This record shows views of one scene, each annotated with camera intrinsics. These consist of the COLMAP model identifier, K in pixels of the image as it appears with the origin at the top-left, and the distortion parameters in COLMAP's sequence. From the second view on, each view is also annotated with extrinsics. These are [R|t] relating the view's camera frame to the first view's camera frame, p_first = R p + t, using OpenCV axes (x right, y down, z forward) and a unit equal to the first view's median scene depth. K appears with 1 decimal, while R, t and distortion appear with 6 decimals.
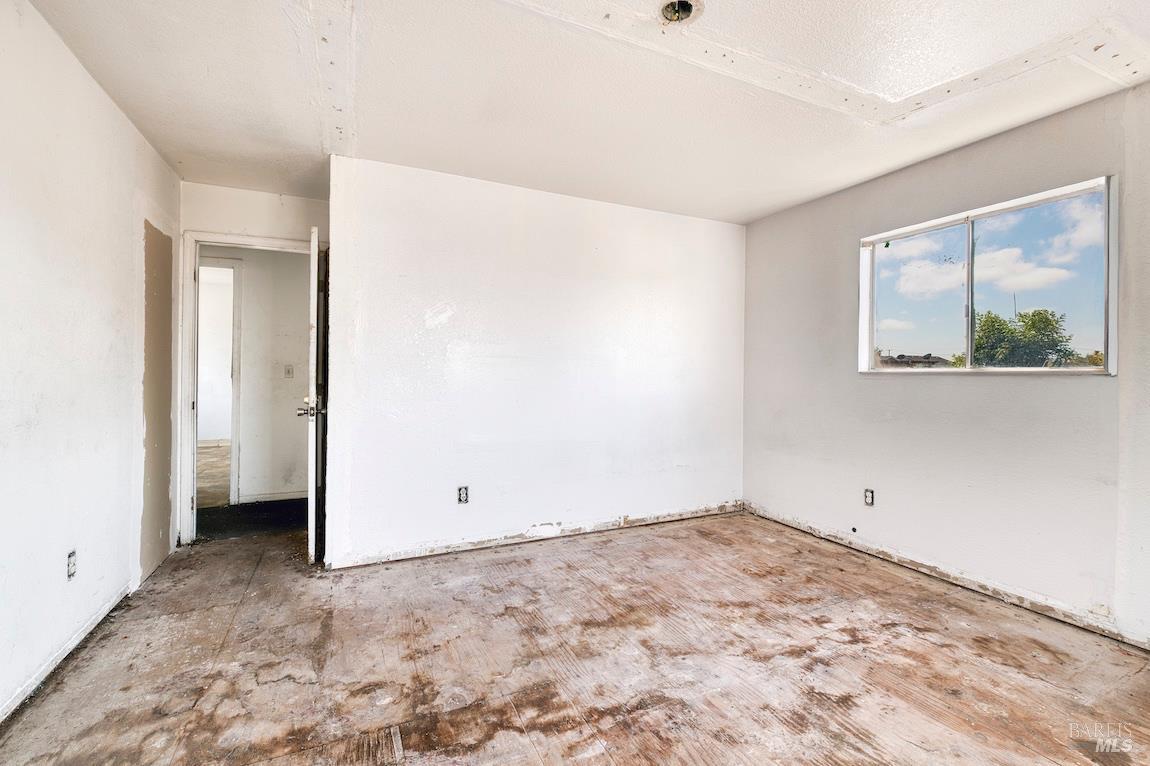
lens RADIAL K [[506.2, 0, 578.1], [0, 506.2, 375.8], [0, 0, 1]] dist [-0.012627, -0.000652]
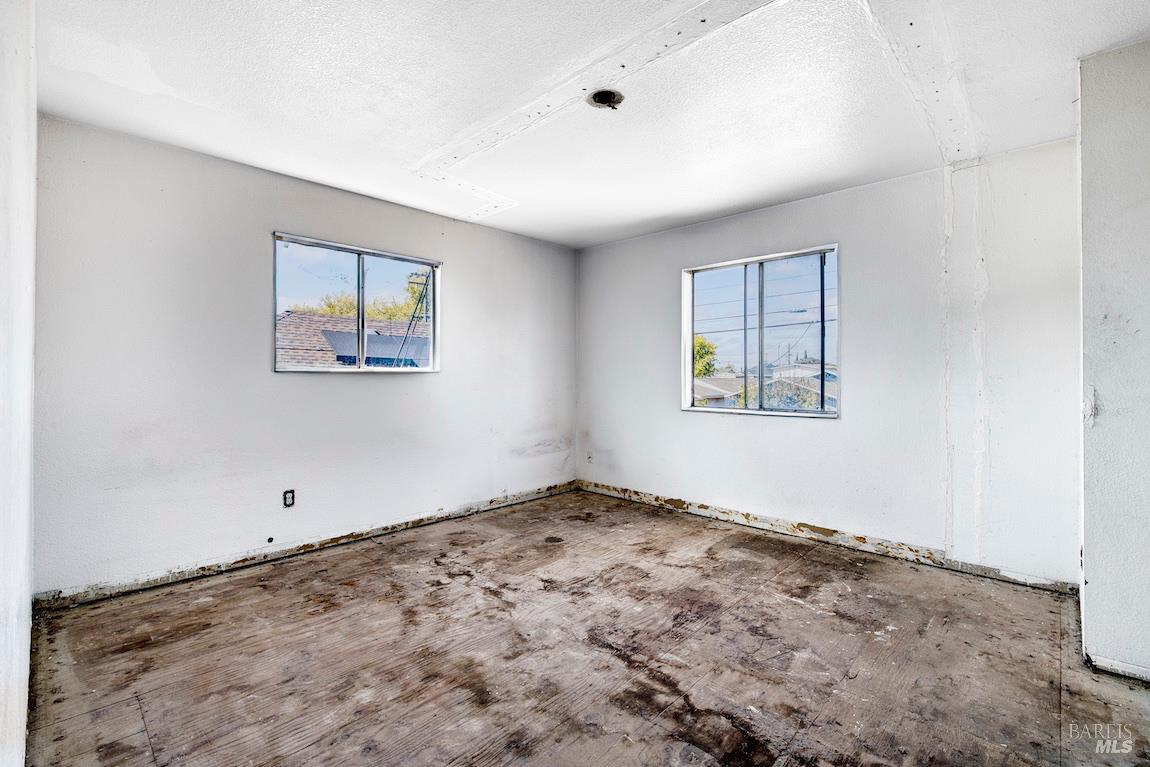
lens RADIAL K [[506.2, 0, 578.5], [0, 506.2, 378.3], [0, 0, 1]] dist [-0.012627, -0.000652]
pose [[-0.372065, -0.015699, 0.928074, -0.738233], [0.003043, 0.999831, 0.018132, -0.011431], [-0.928202, 0.009571, -0.371955, 1.149814]]
